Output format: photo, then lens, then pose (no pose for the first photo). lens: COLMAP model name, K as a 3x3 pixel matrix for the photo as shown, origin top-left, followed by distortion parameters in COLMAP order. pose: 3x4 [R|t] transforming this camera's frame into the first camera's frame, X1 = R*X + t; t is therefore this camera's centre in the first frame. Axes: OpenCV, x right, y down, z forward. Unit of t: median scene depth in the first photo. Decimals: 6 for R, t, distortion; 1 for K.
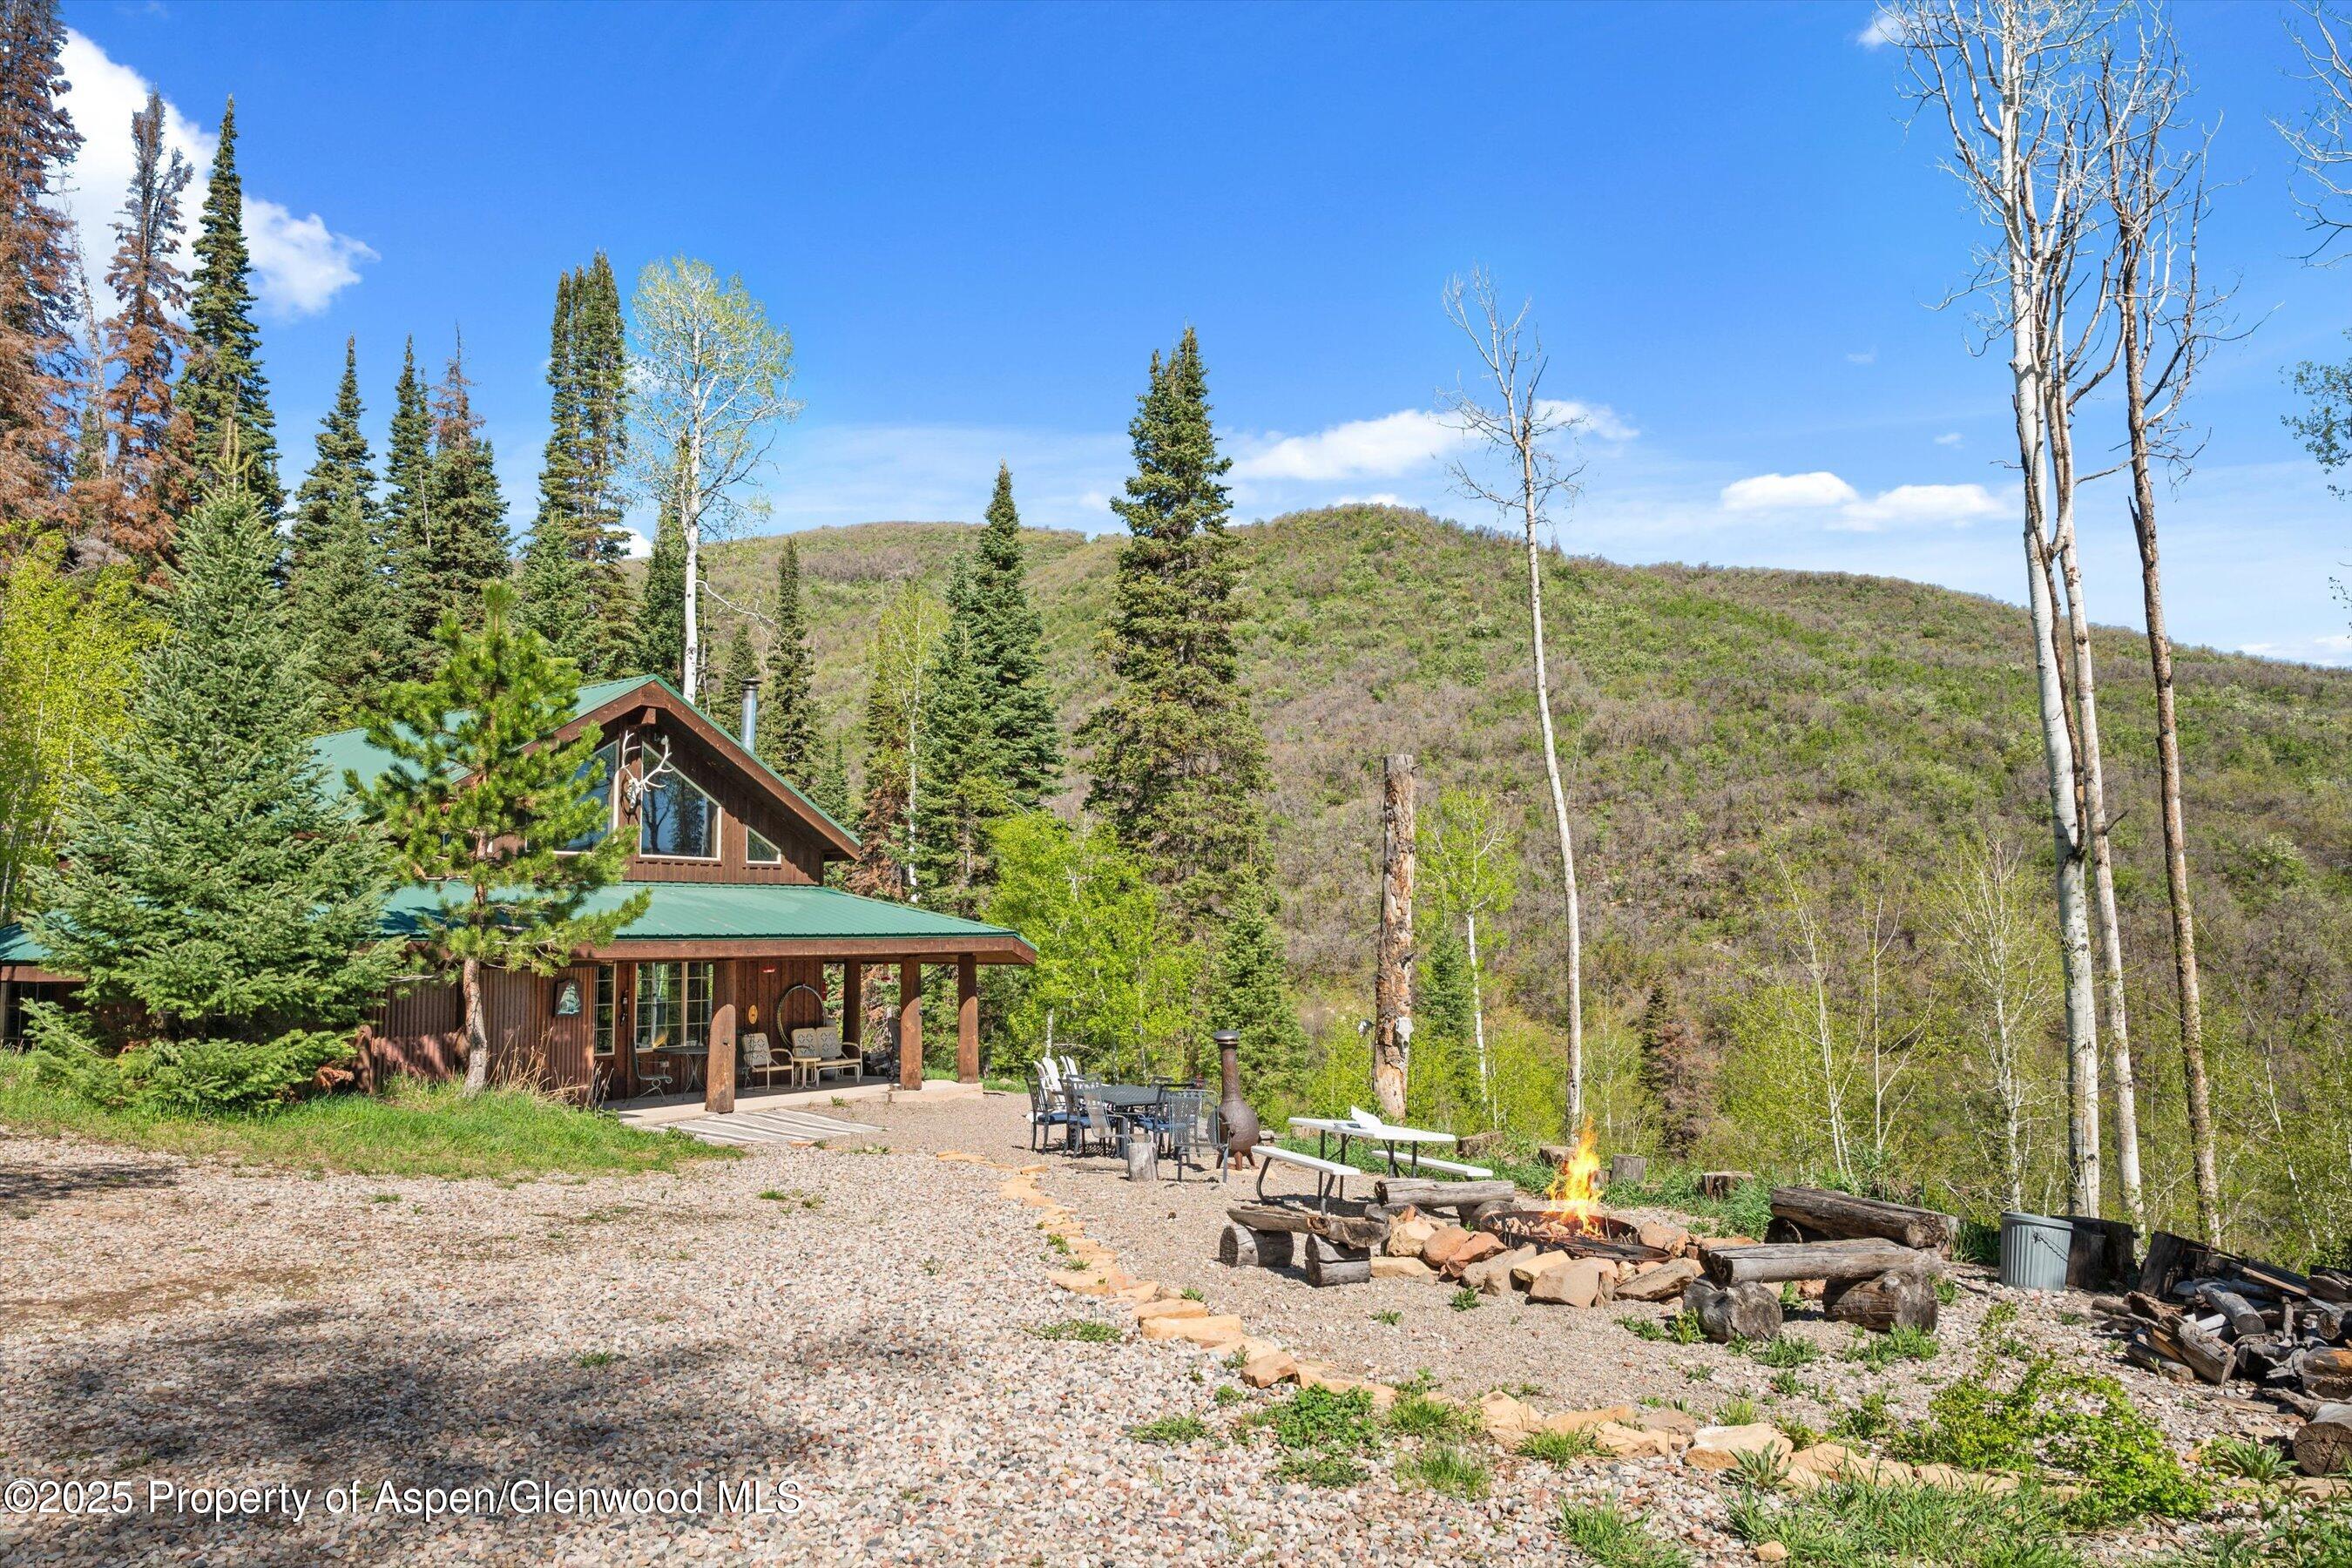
lens RADIAL K [[1577.6, 0, 1171.0], [0, 1577.6, 788.1], [0, 0, 1]] dist [-0.000374, -0.002000]
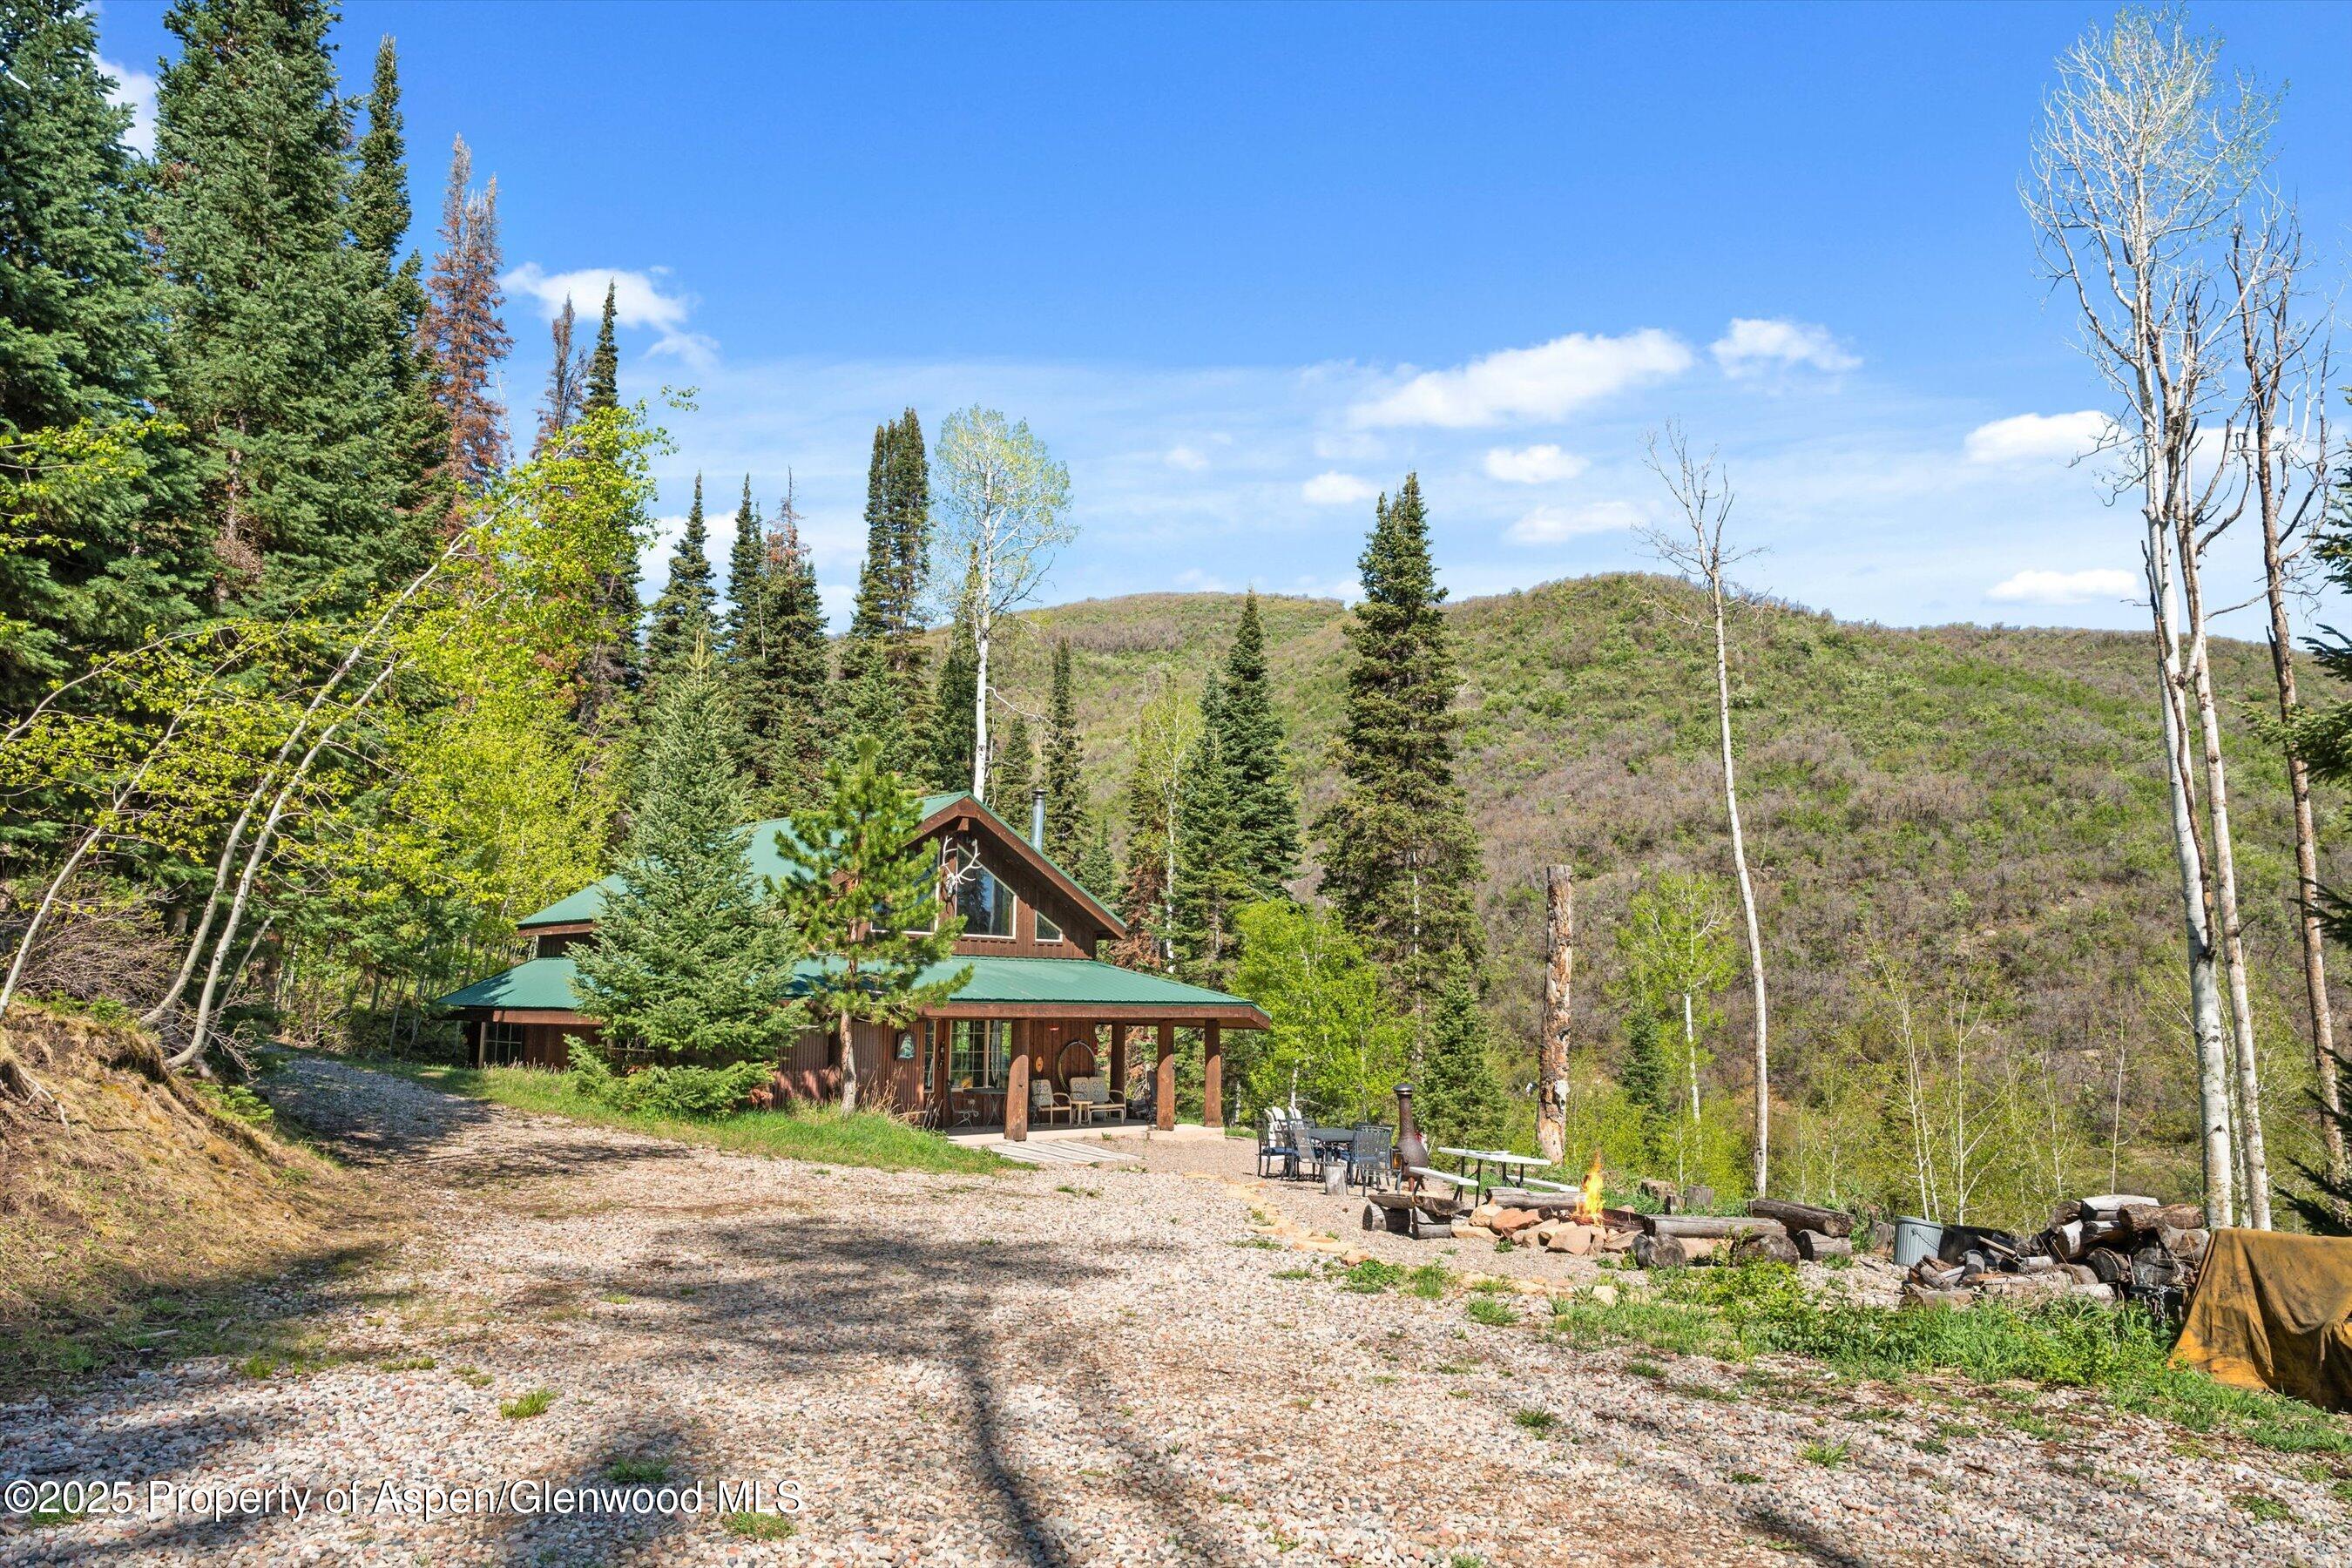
lens RADIAL K [[1577.6, 0, 1171.0], [0, 1577.6, 788.1], [0, 0, 1]] dist [-0.000374, -0.002000]
pose [[0.986690, 0.001178, -0.162606, 0.026801], [-0.007914, 0.999137, -0.040782, -0.016667], [0.162418, 0.041526, 0.985848, -0.151992]]
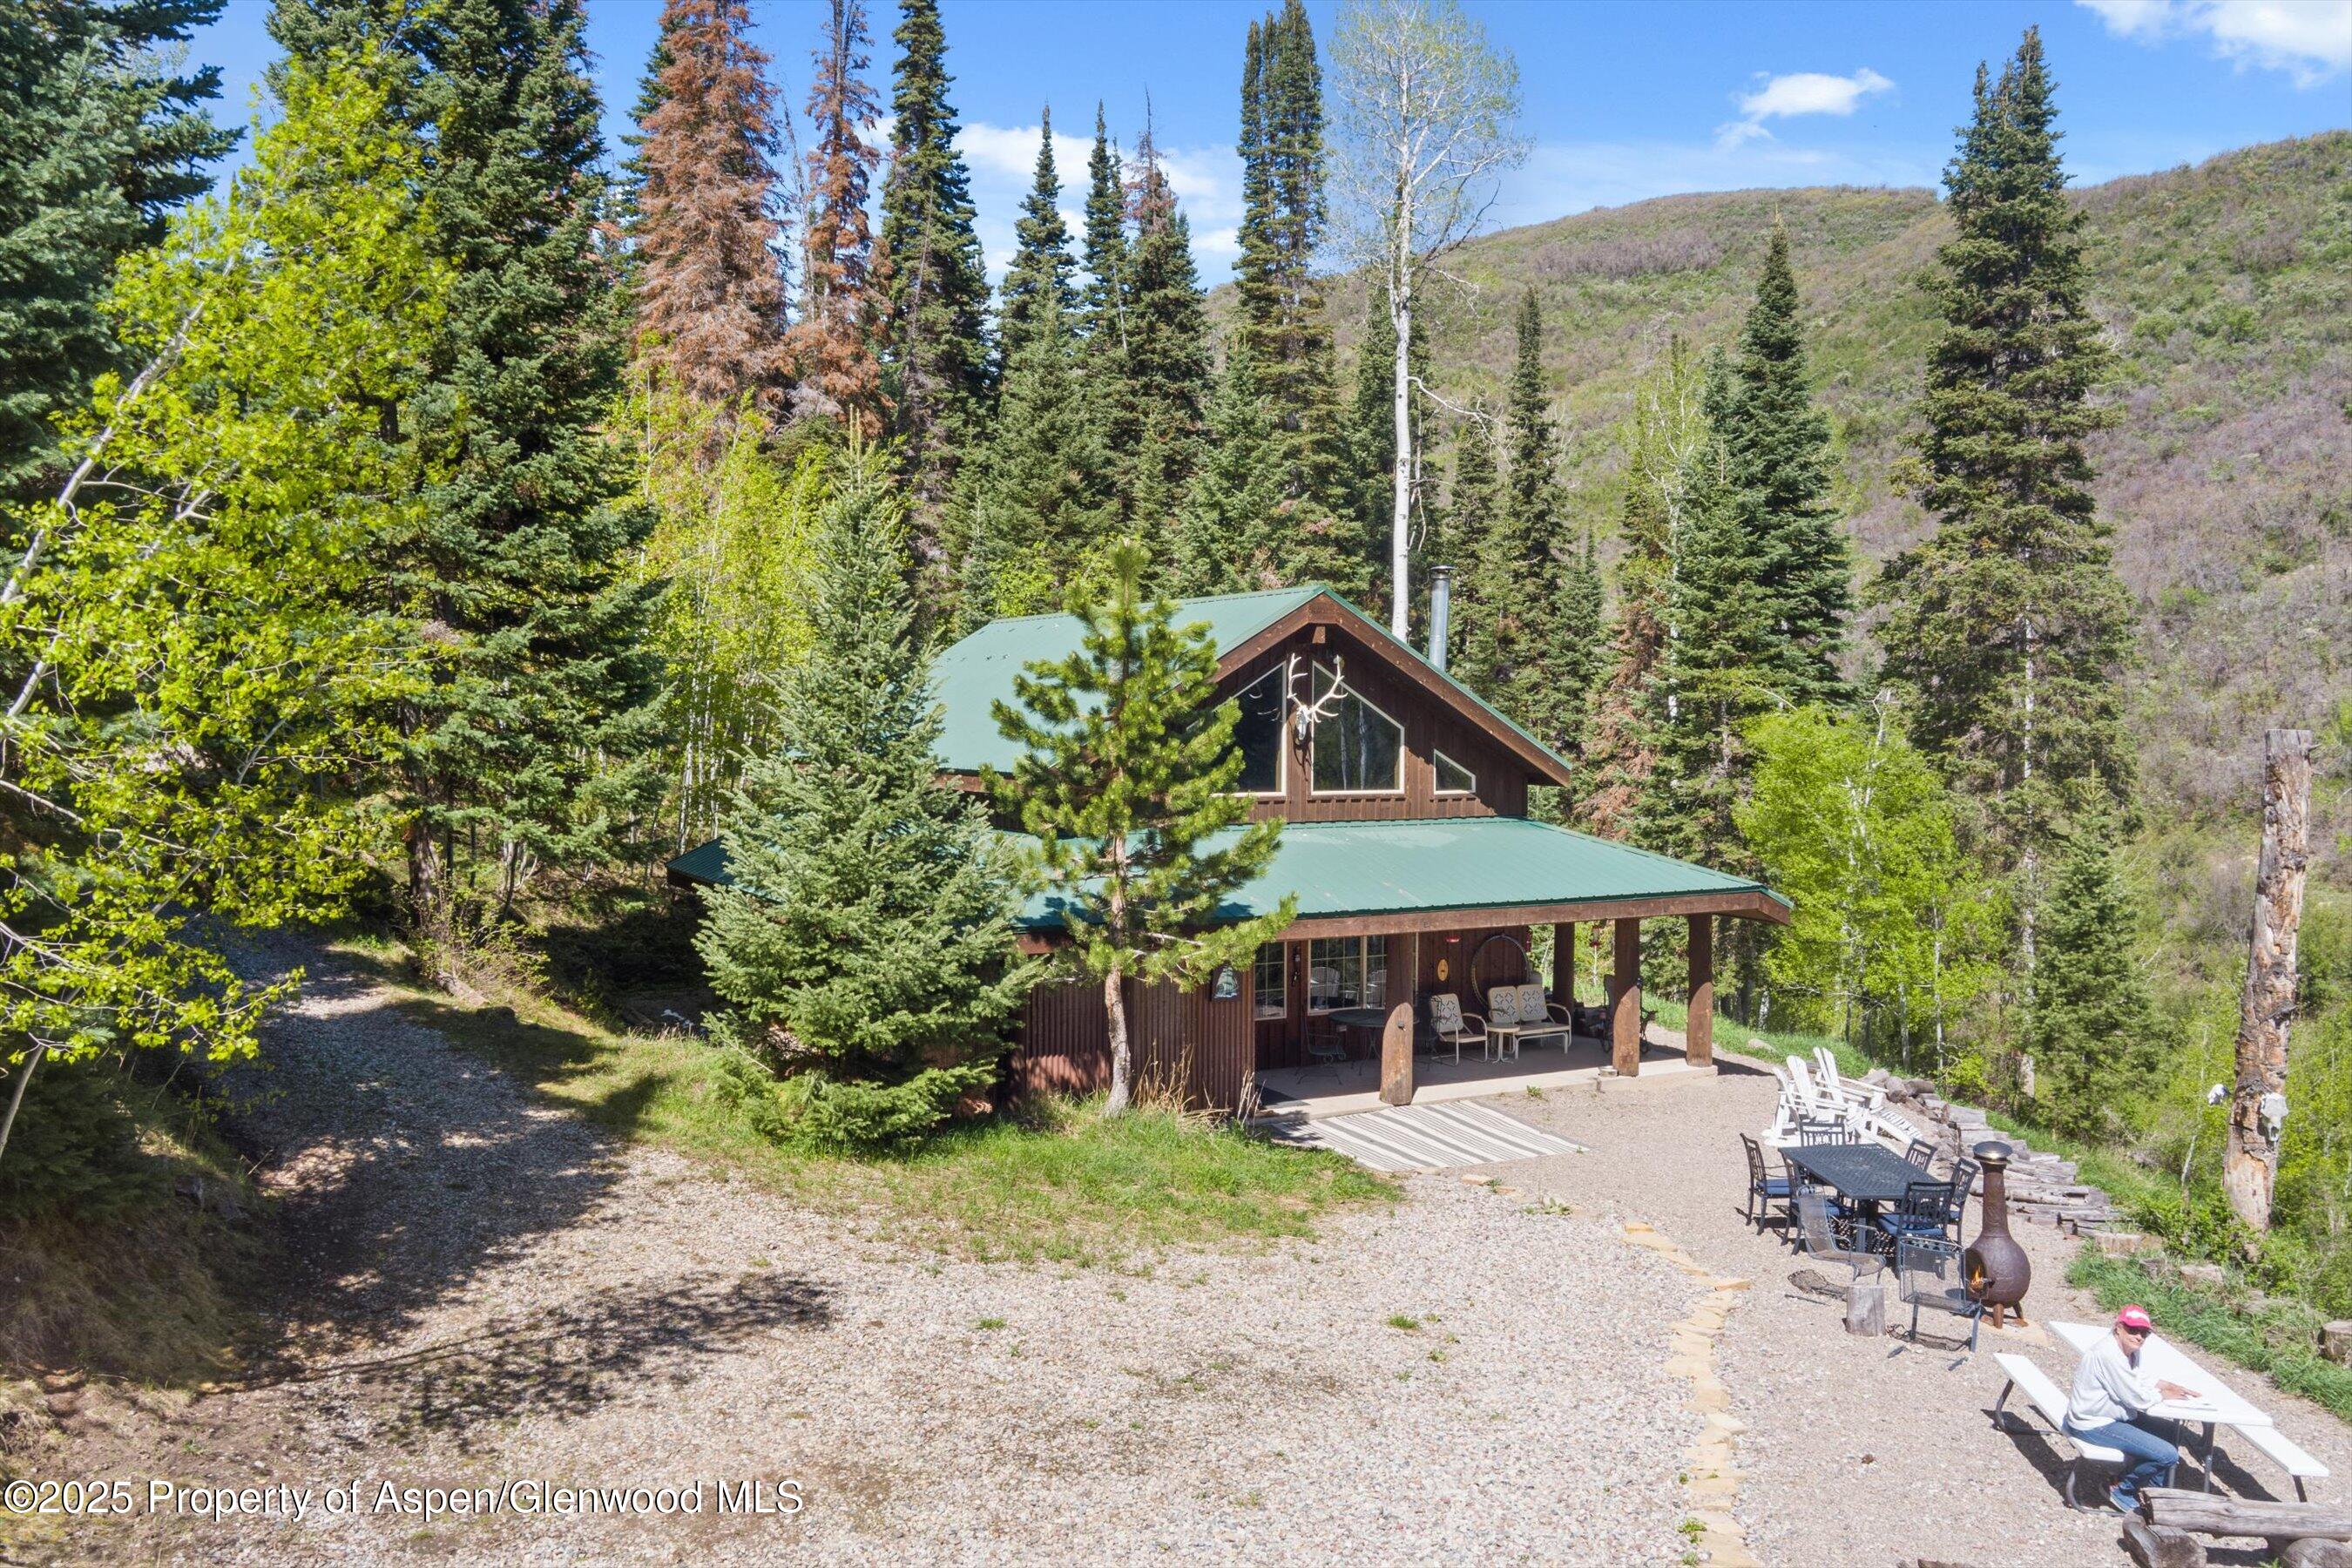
lens RADIAL K [[1899.8, 0, 1176.0], [0, 1899.8, 784.0], [0, 0, 1]] dist [-0.065296, -0.005758]
pose [[0.906544, 0.029975, -0.421045, 0.024850], [0.026716, 0.991401, 0.128103, -0.068146], [0.421265, -0.127379, 0.897948, 0.021354]]
